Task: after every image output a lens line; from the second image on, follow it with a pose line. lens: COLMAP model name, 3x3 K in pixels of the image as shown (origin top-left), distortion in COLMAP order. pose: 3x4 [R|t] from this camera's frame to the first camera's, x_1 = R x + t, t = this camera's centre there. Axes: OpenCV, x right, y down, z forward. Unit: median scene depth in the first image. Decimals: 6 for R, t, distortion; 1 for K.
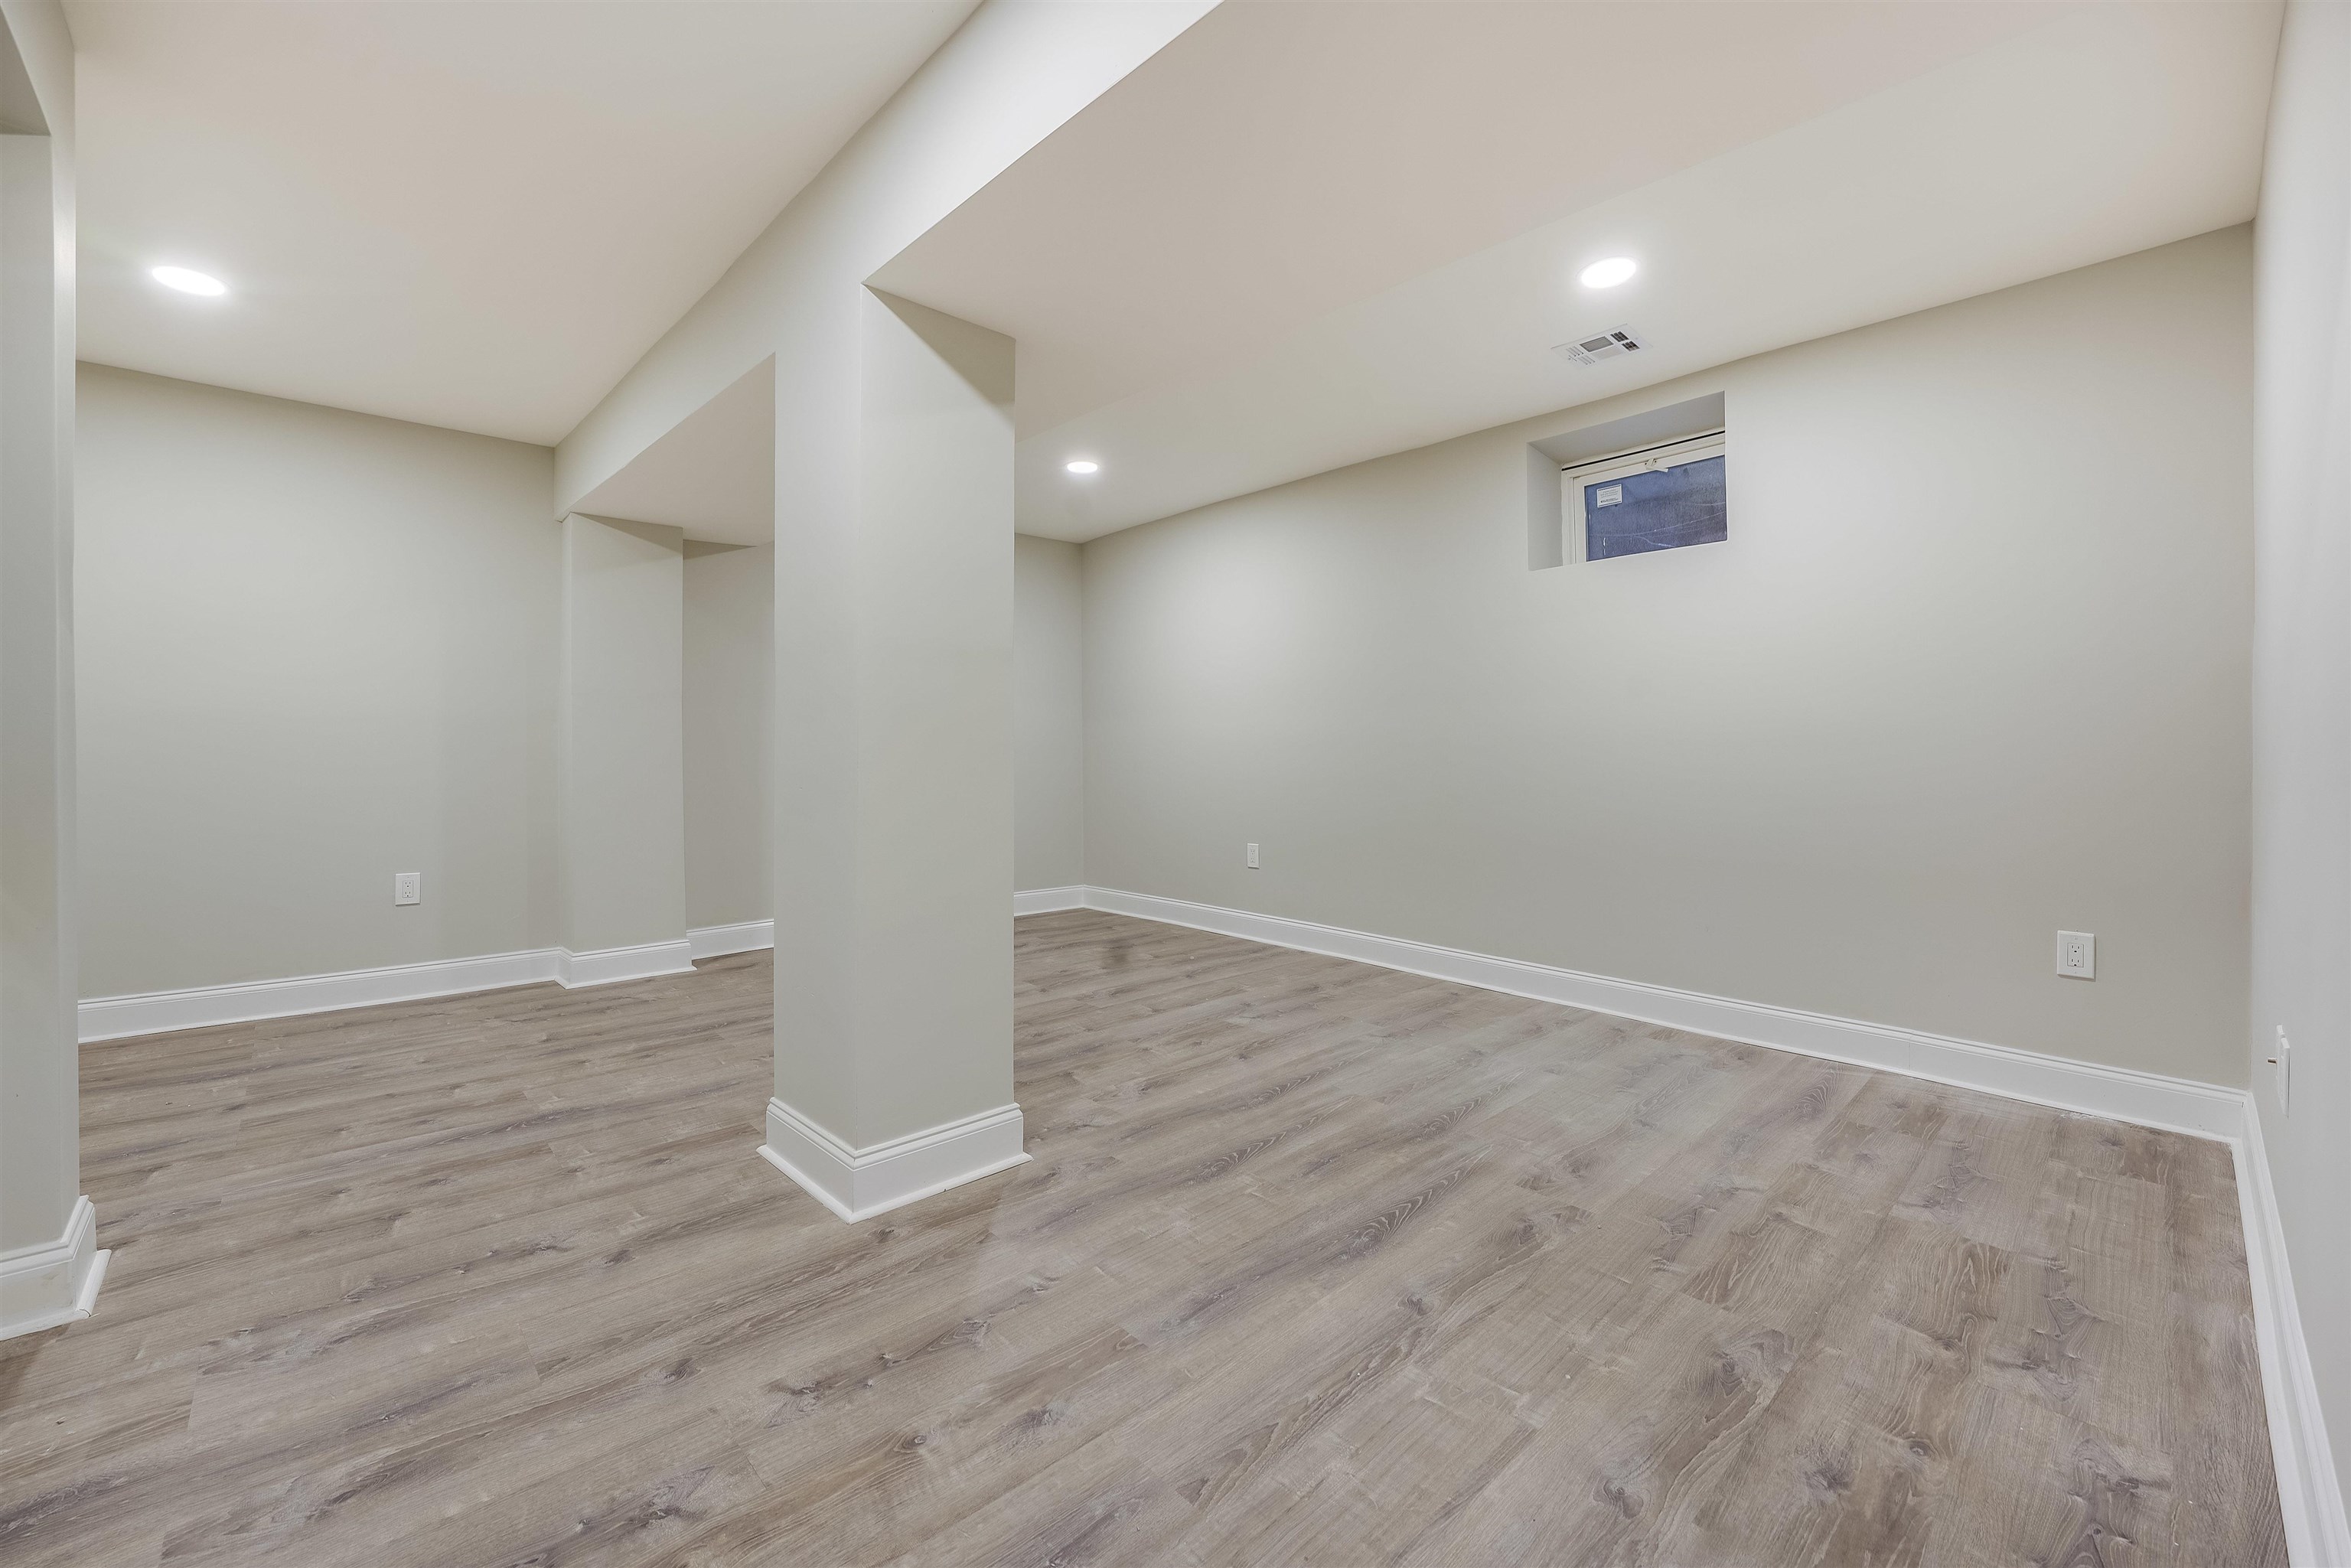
lens RADIAL K [[942.2, 0, 1177.6], [0, 942.2, 754.0], [0, 0, 1]] dist [-0.014679, 0.000168]
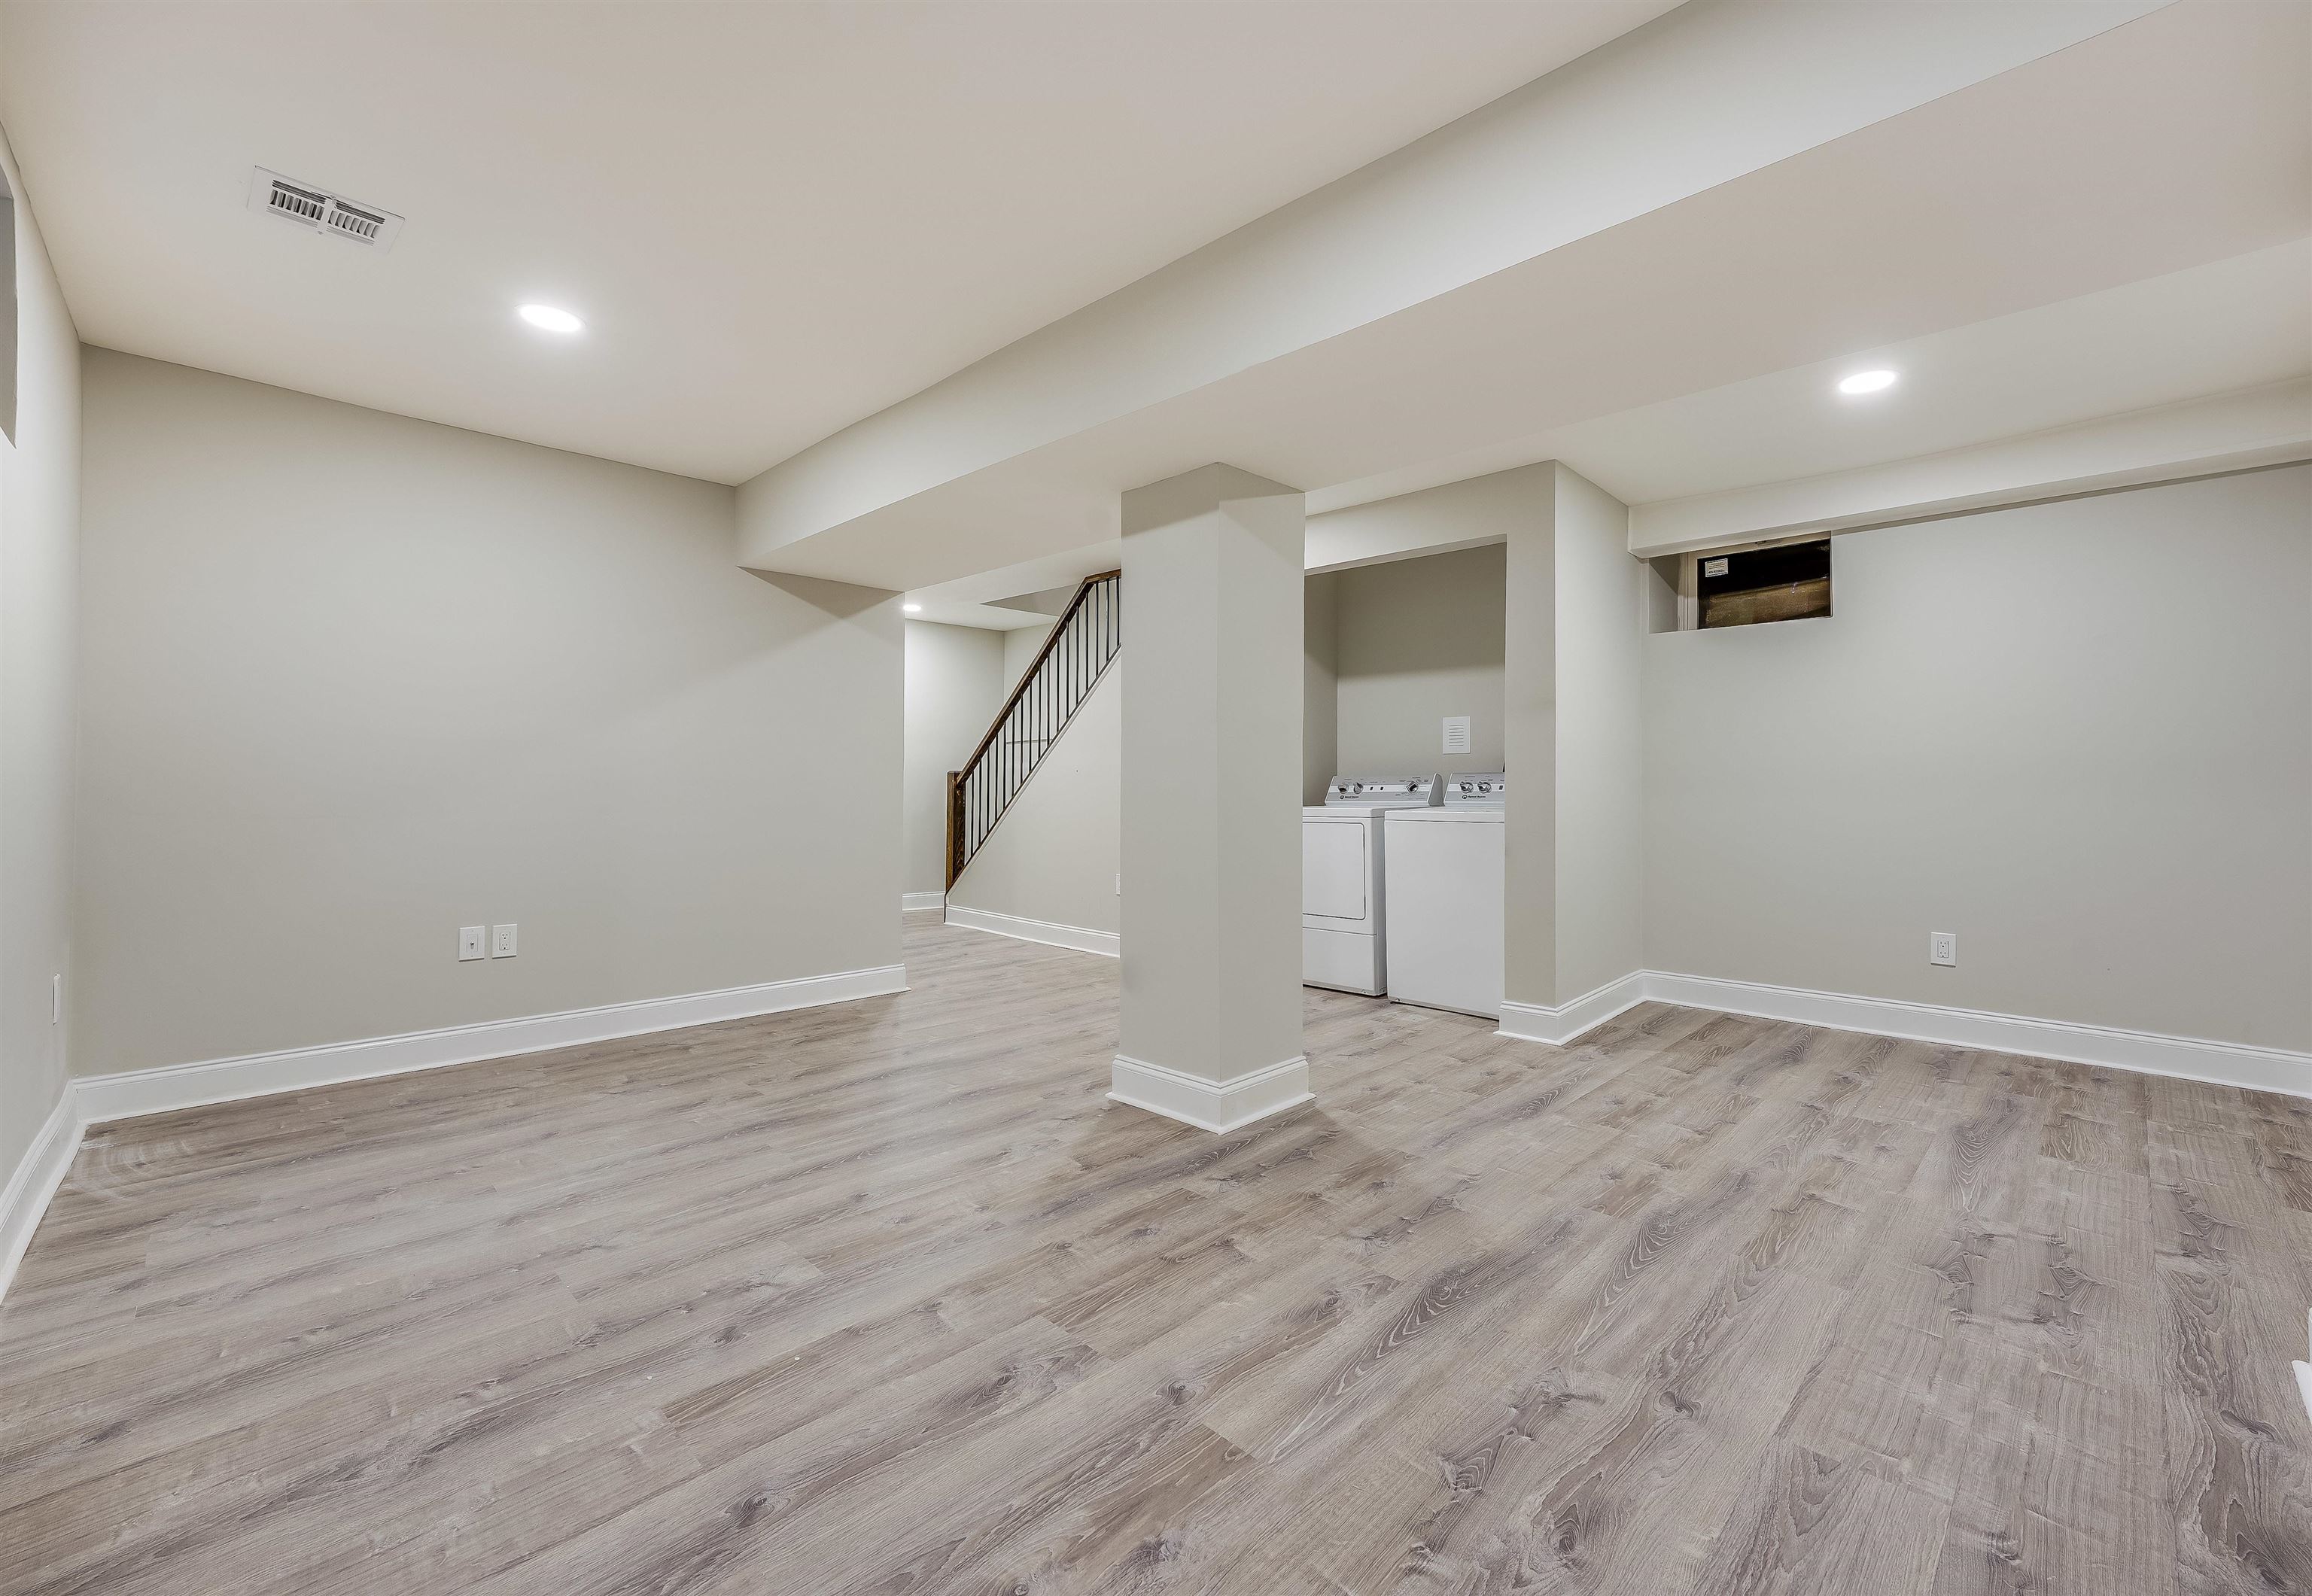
lens RADIAL K [[952.5, 0, 1187.2], [0, 952.5, 766.7], [0, 0, 1]] dist [-0.001832, 0.004404]
pose [[-0.999311, -0.004152, -0.036892, -0.219922], [-0.003592, 0.999877, -0.015243, -0.020453], [0.036951, -0.015100, -0.999203, 2.378082]]
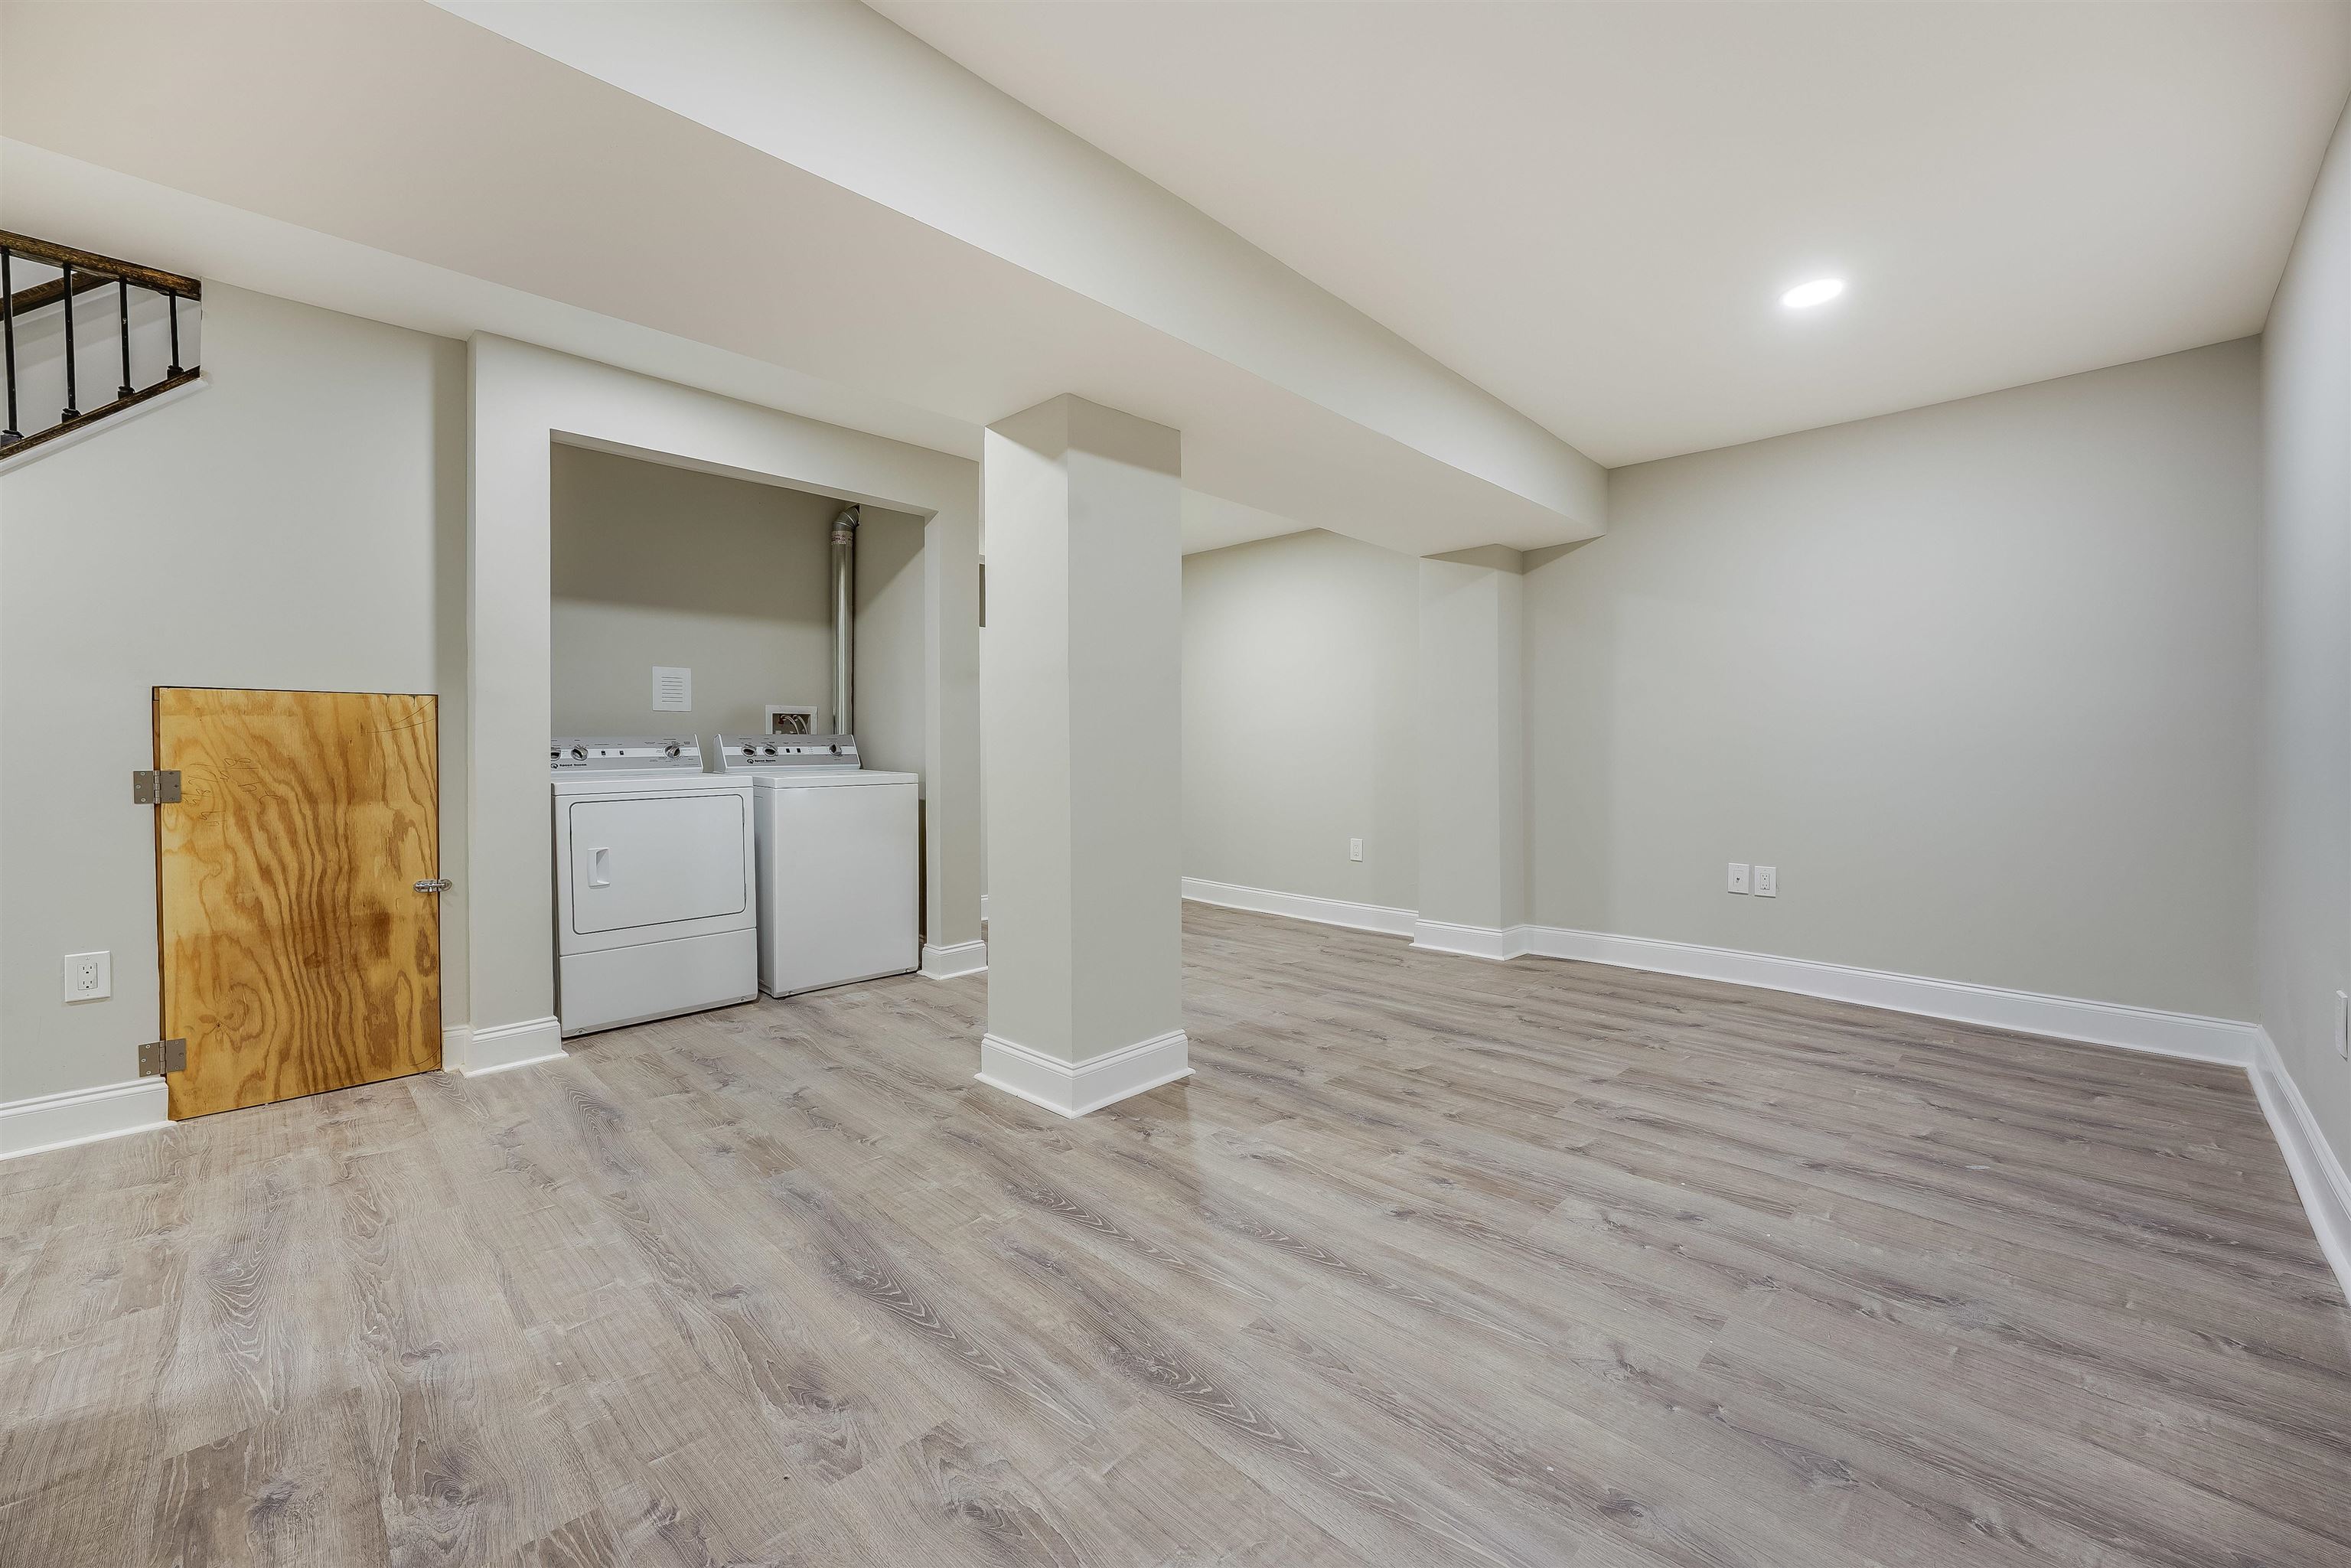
lens RADIAL K [[946.9, 0, 1172.6], [0, 946.9, 755.7], [0, 0, 1]] dist [-0.012909, 0.004317]
pose [[0.030031, 0.004064, -0.999541, 0.974957], [-0.000404, 0.999992, 0.004053, -0.006813], [0.999549, 0.000282, 0.030033, 1.088968]]
